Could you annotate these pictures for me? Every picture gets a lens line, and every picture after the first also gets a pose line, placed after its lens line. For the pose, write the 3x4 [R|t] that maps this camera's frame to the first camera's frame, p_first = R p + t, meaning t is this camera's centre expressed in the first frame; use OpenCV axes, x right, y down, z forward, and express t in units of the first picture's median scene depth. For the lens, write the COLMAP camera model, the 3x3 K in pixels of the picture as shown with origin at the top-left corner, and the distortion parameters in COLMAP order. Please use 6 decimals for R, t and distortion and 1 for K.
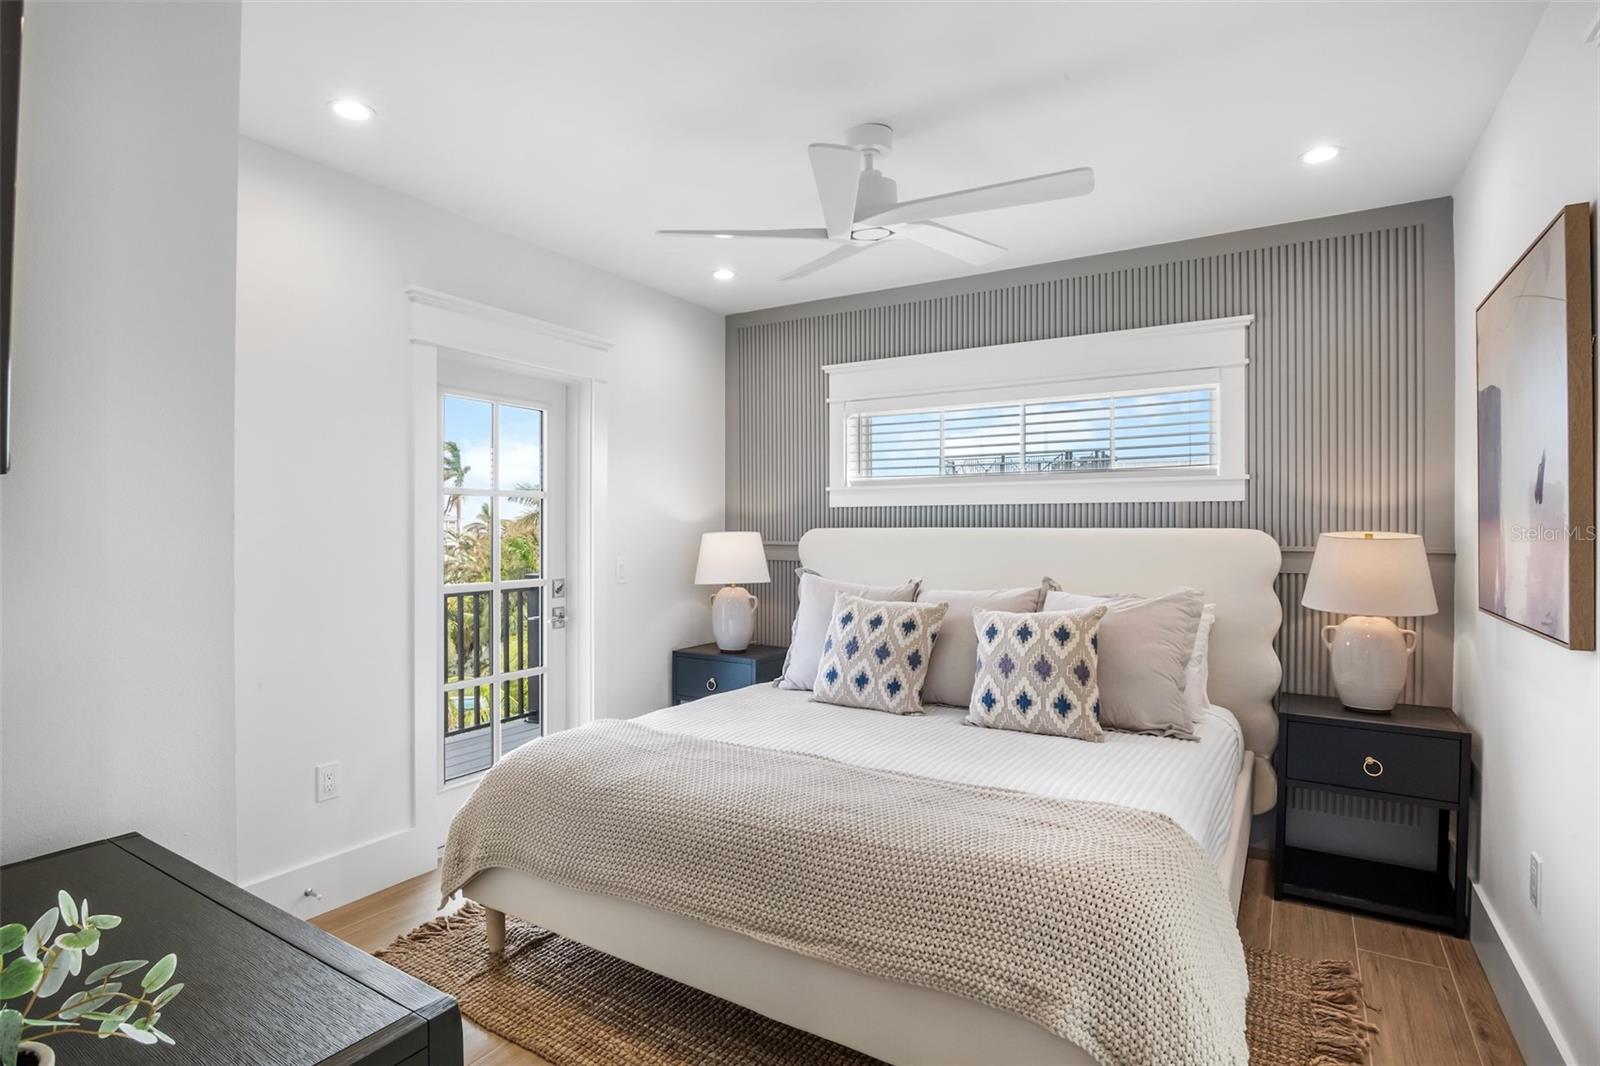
lens RADIAL K [[797.9, 0, 794.4], [0, 797.9, 530.4], [0, 0, 1]] dist [-0.019531, 0.000195]
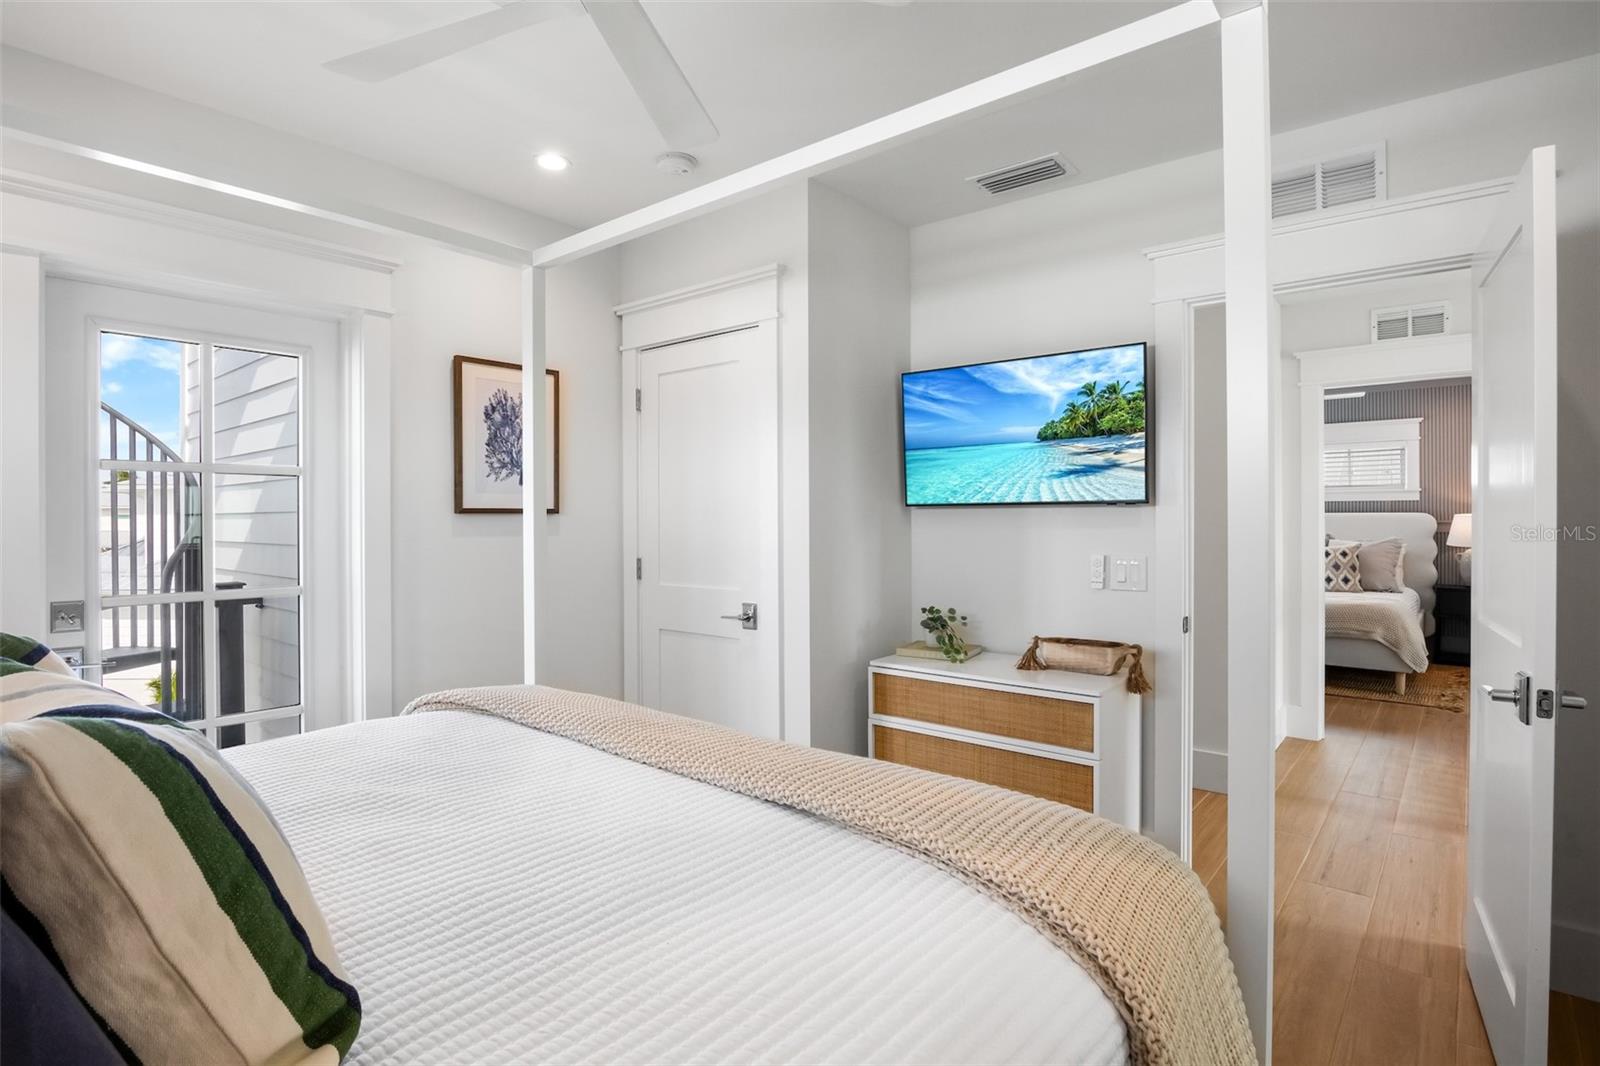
lens RADIAL K [[792.3, 0, 793.0], [0, 792.3, 517.3], [0, 0, 1]] dist [-0.017814, -0.000184]
pose [[0.989184, -0.004477, -0.146609, -0.961739], [0.004472, 0.999990, -0.000367, 0.003631], [0.146610, -0.000293, 0.989194, -1.622508]]
